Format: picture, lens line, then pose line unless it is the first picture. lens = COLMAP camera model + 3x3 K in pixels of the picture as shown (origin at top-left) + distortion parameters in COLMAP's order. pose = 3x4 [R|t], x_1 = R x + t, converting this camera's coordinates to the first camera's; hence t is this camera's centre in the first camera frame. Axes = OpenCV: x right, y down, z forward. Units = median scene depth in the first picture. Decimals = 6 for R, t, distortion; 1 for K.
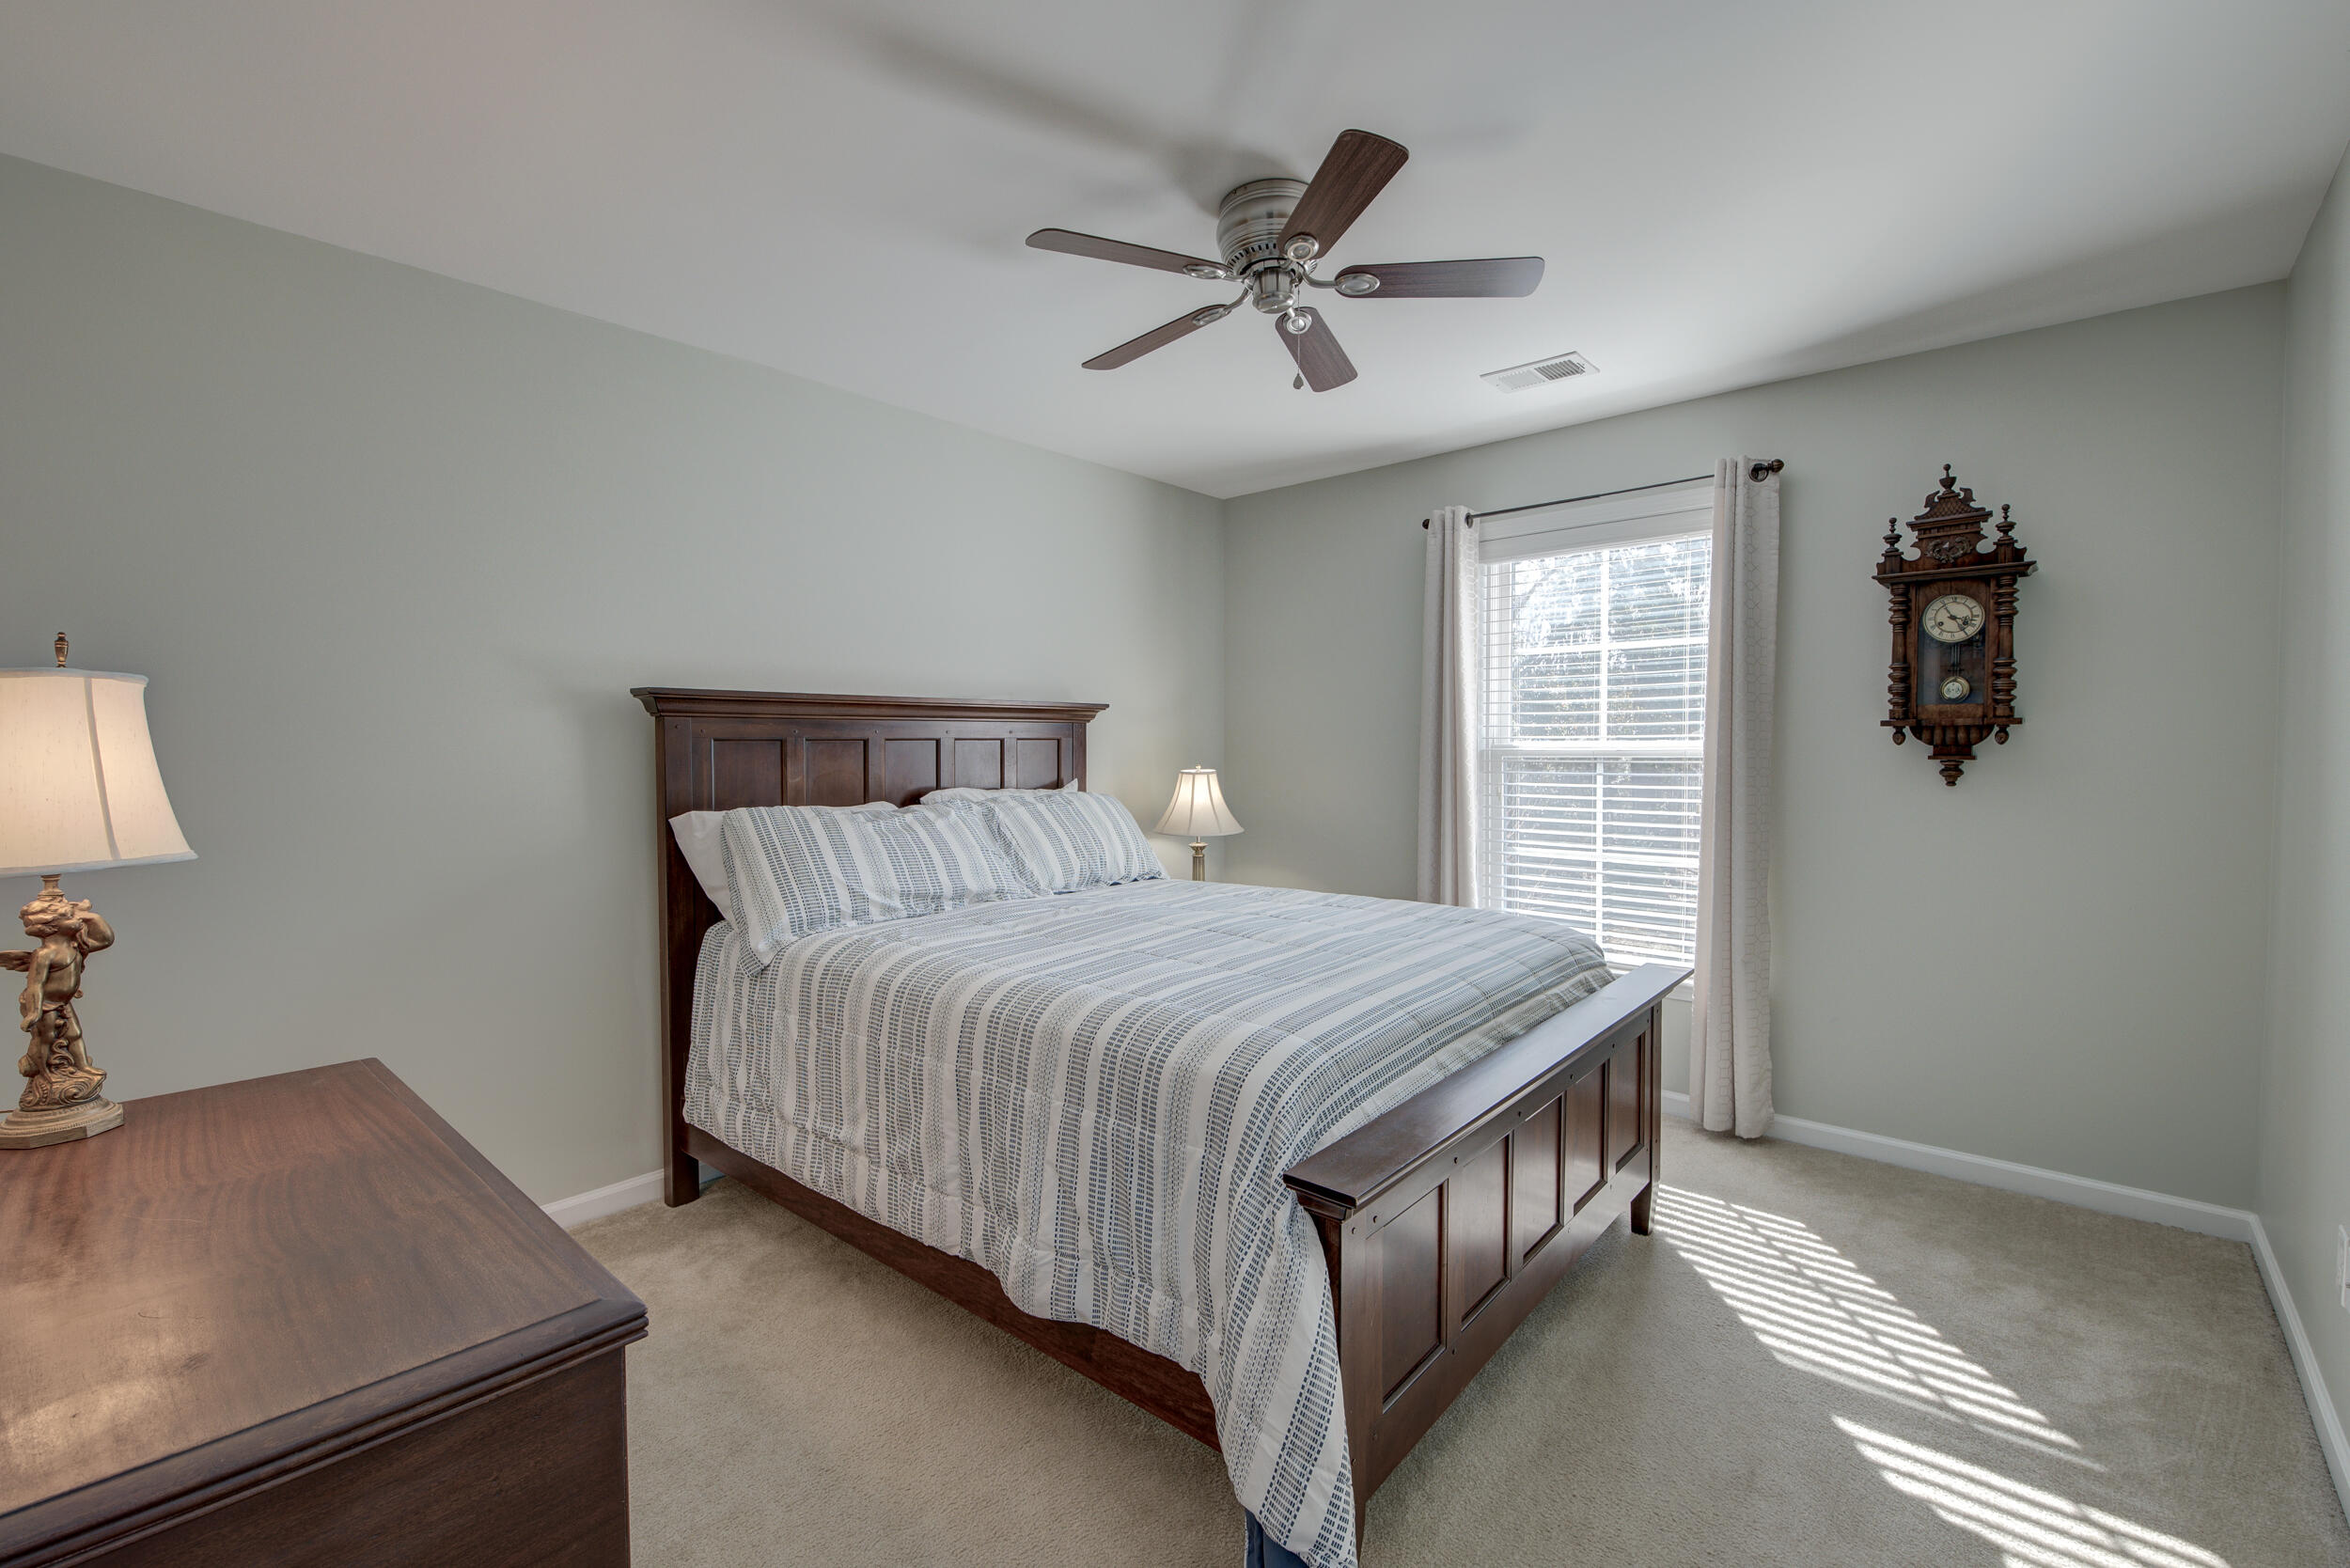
lens RADIAL K [[986.3, 0, 1170.2], [0, 986.3, 753.3], [0, 0, 1]] dist [-0.000017, 0.000091]
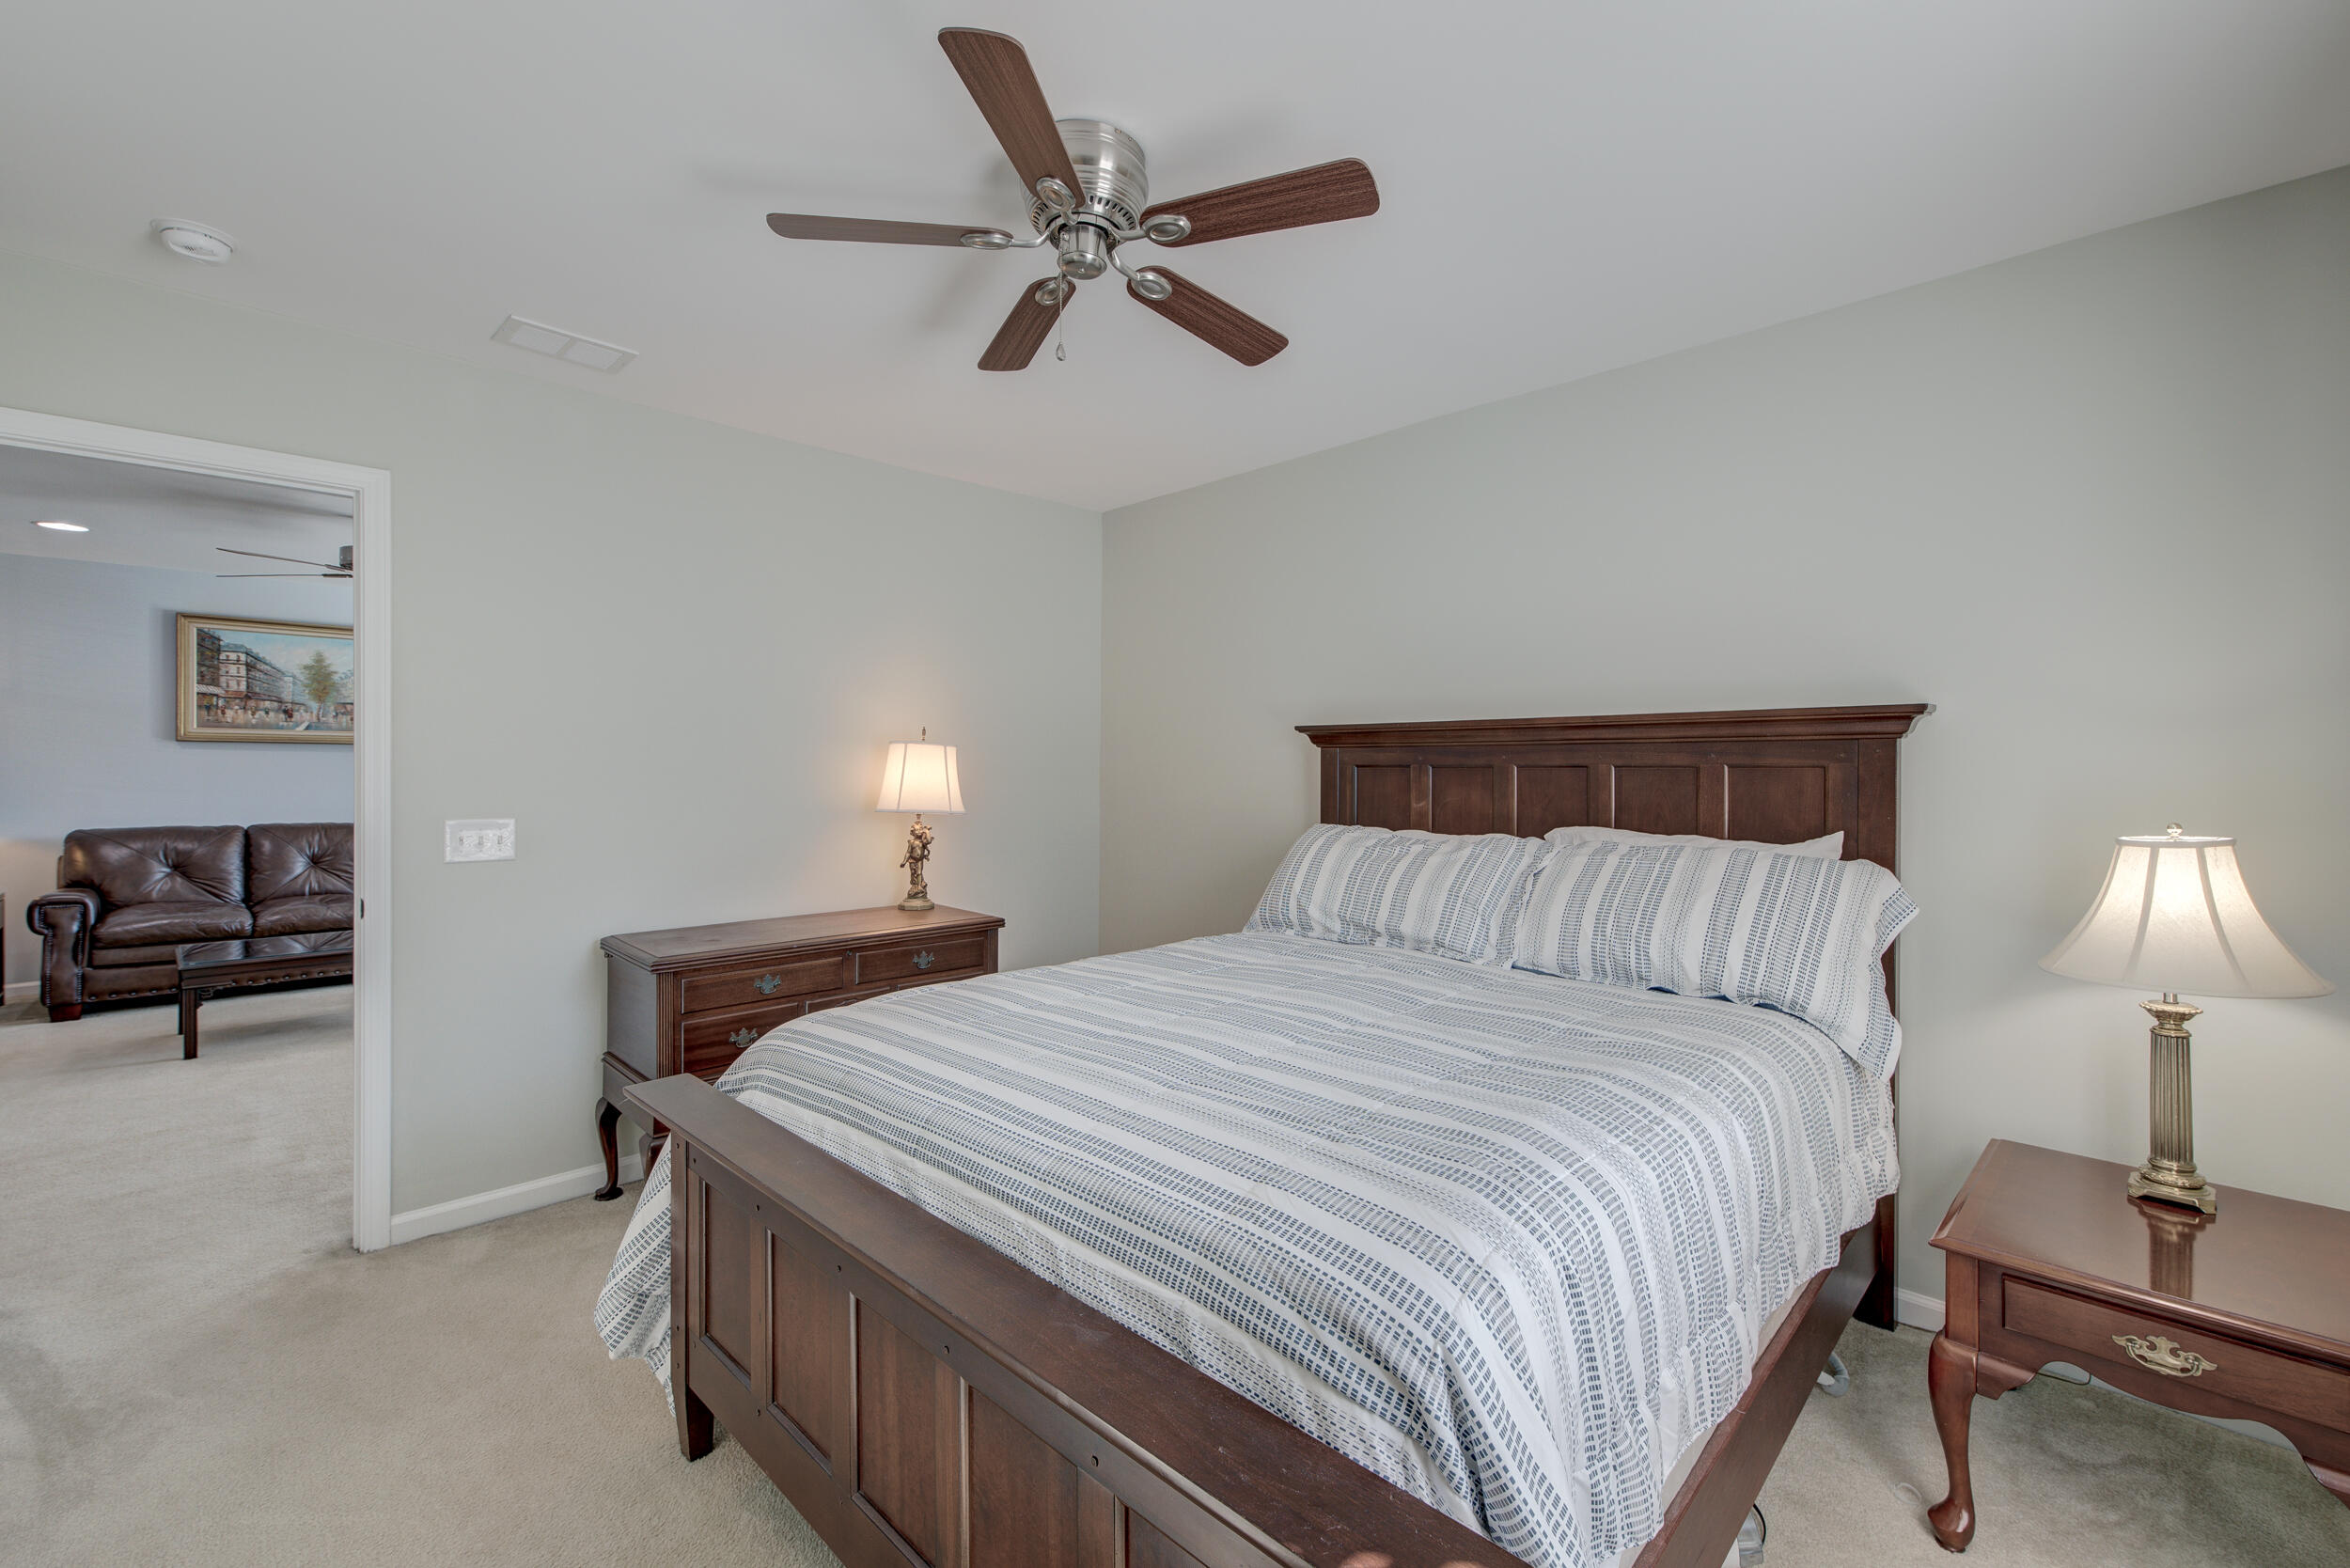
lens RADIAL K [[977.9, 0, 1174.3], [0, 977.9, 769.2], [0, 0, 1]] dist [0.000610, 0.000098]
pose [[-0.059099, 0.010873, -0.998193, 0.683792], [-0.008916, 0.999895, 0.011419, -0.020416], [0.998212, 0.009575, -0.058996, 0.810961]]
